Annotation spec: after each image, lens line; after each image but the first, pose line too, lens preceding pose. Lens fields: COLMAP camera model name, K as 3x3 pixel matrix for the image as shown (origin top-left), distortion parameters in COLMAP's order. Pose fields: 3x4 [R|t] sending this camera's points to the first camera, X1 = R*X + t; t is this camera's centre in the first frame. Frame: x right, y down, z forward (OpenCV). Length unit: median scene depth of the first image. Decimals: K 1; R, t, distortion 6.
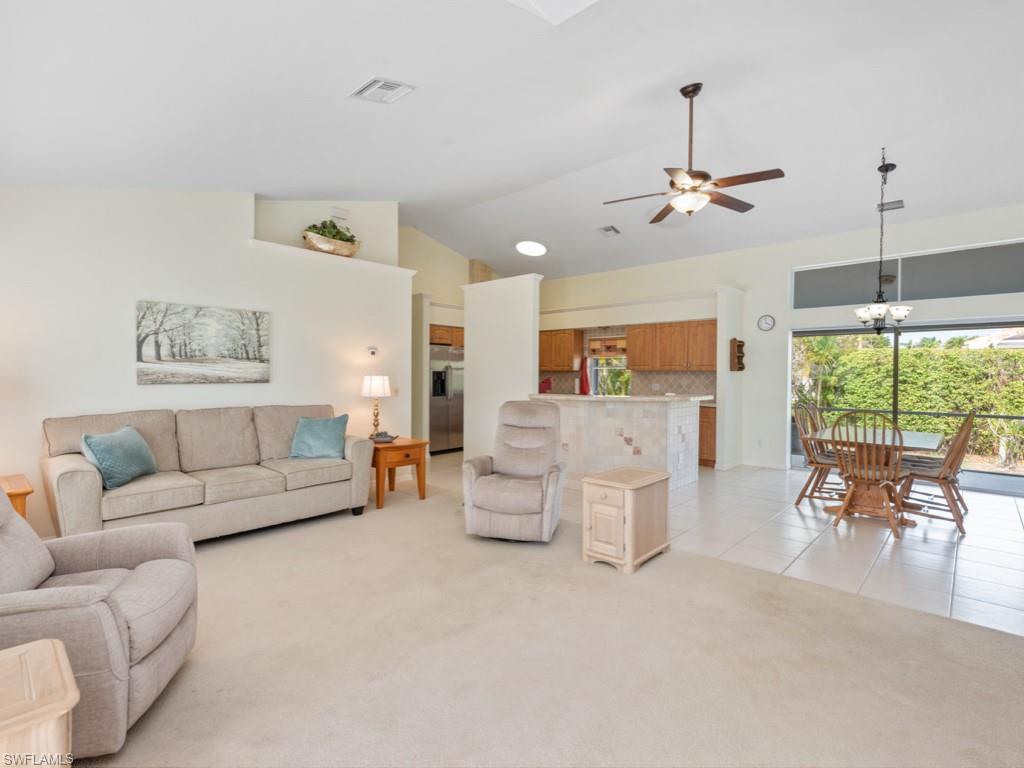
lens RADIAL K [[493.3, 0, 512.0], [0, 493.3, 384.0], [0, 0, 1]] dist [0.001513, -0.000031]
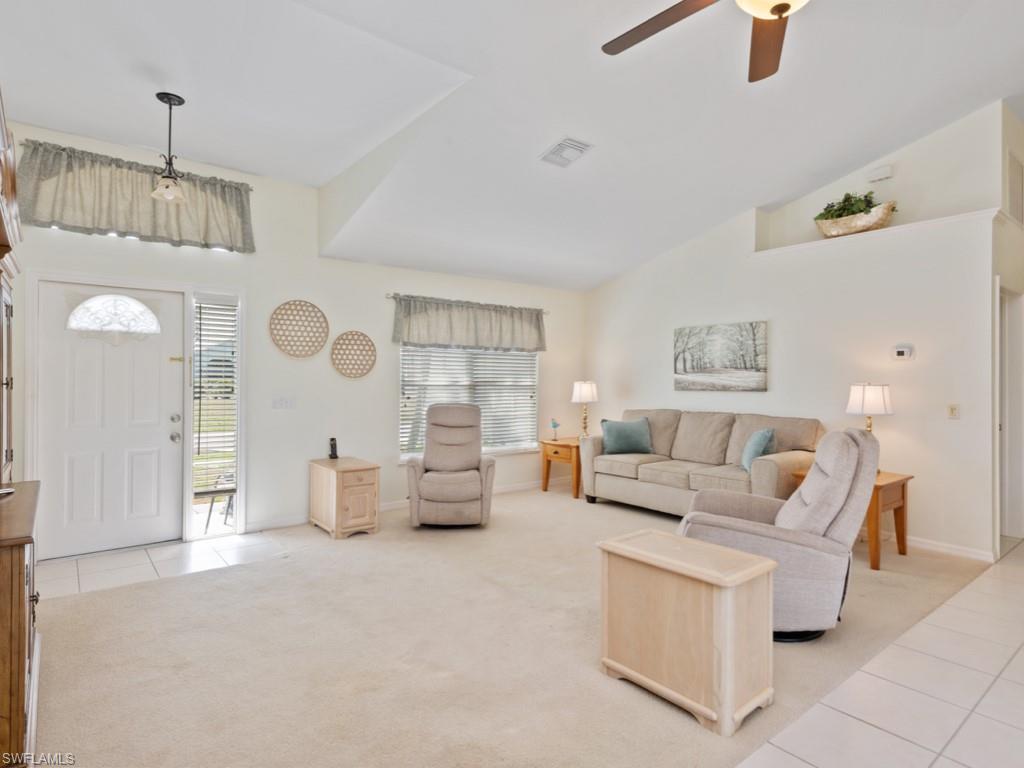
lens RADIAL K [[562.5, 0, 512.0], [0, 562.5, 384.0], [0, 0, 1]] dist [0.000906, 0.000089]
pose [[-0.150301, 0.005657, -0.988624, 0.763927], [-0.017708, 0.999808, 0.008414, -0.019622], [0.988482, 0.018771, -0.150172, 0.719087]]
